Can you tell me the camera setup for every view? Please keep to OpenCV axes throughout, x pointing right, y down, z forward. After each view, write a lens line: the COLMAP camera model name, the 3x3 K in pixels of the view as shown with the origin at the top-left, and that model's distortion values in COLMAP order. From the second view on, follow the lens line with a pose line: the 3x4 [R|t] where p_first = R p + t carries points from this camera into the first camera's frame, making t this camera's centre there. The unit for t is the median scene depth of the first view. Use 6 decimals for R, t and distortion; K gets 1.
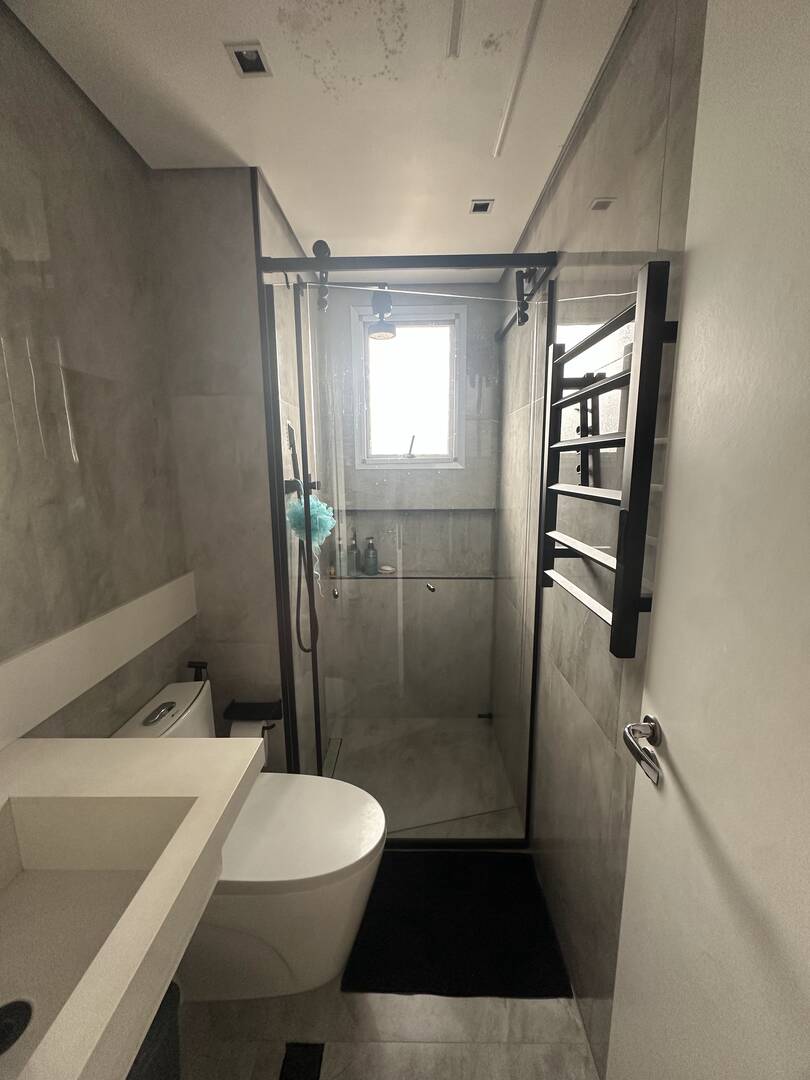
lens RADIAL K [[430.5, 0, 406.9], [0, 430.5, 540.6], [0, 0, 1]] dist [-0.003926, 0.000926]
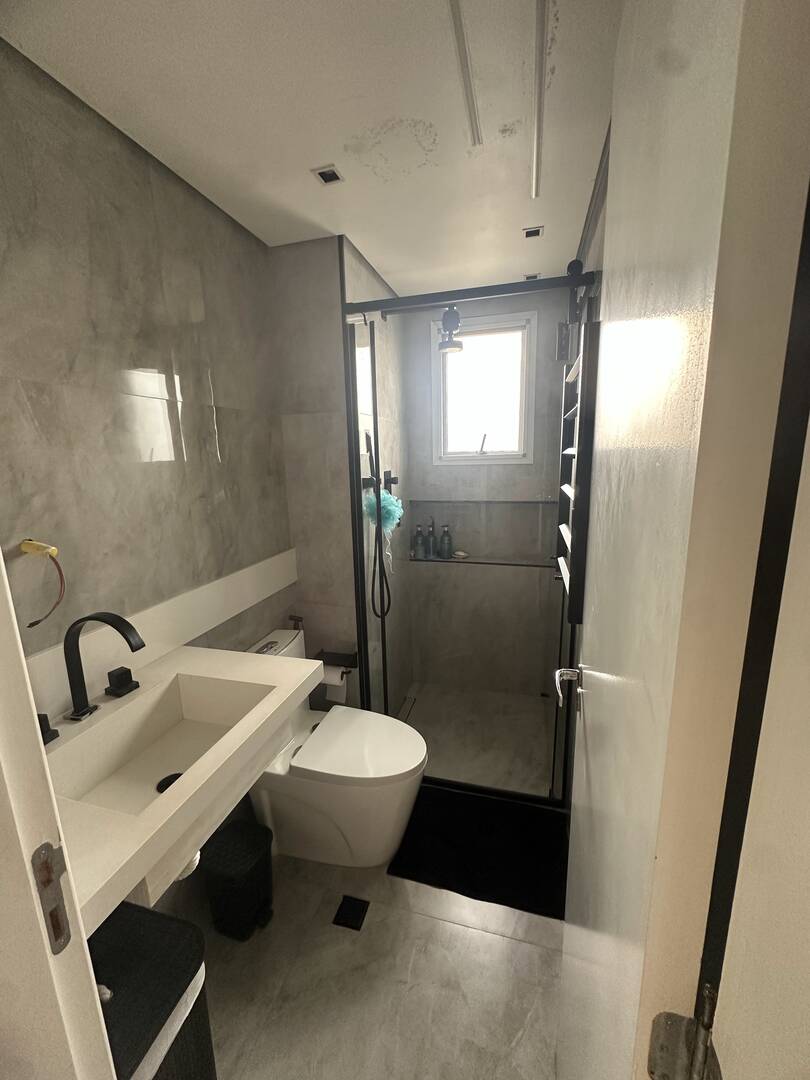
lens RADIAL K [[430.5, 0, 407.7], [0, 430.5, 540.3], [0, 0, 1]] dist [-0.003926, 0.000926]
pose [[0.967300, 0.034766, -0.251240, 0.172034], [-0.027684, 0.999115, 0.031667, -0.002263], [0.252118, -0.023676, 0.967407, -0.191340]]
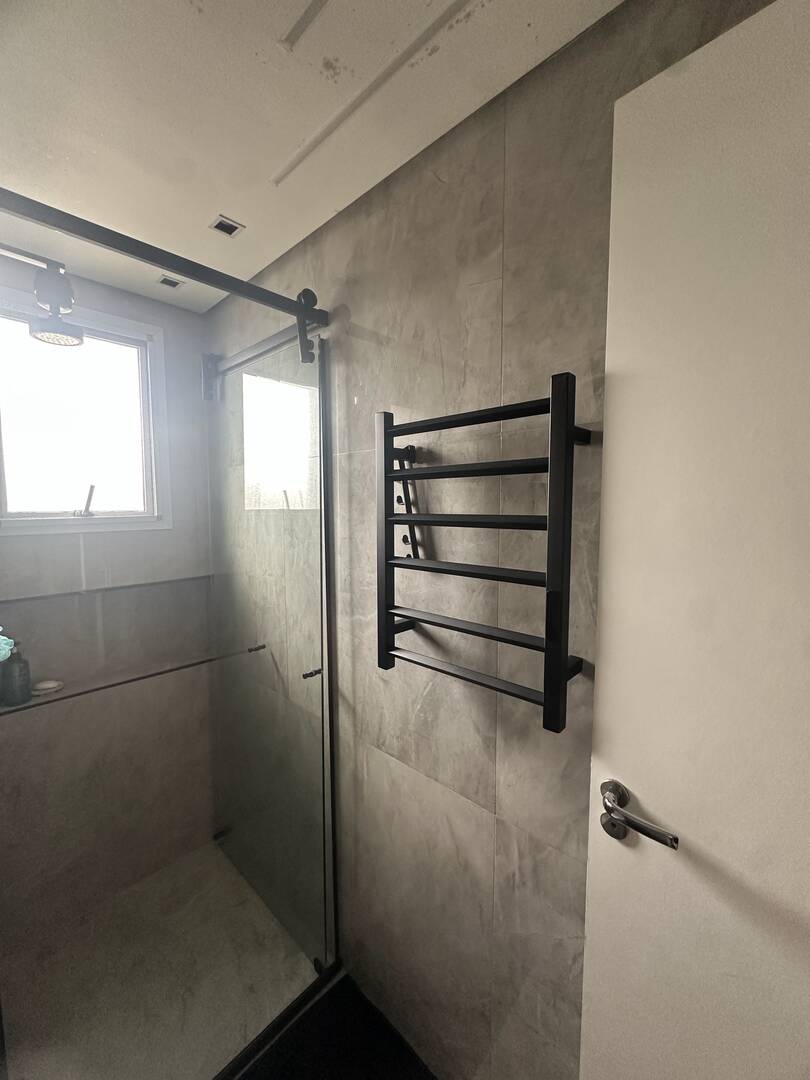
lens RADIAL K [[430.5, 0, 403.2], [0, 430.5, 540.7], [0, 0, 1]] dist [-0.003926, 0.000926]
pose [[0.675832, -0.056182, 0.734912, -0.251667], [0.126317, 0.991167, -0.040391, -0.096709], [-0.726151, 0.120129, 0.676959, 0.265021]]
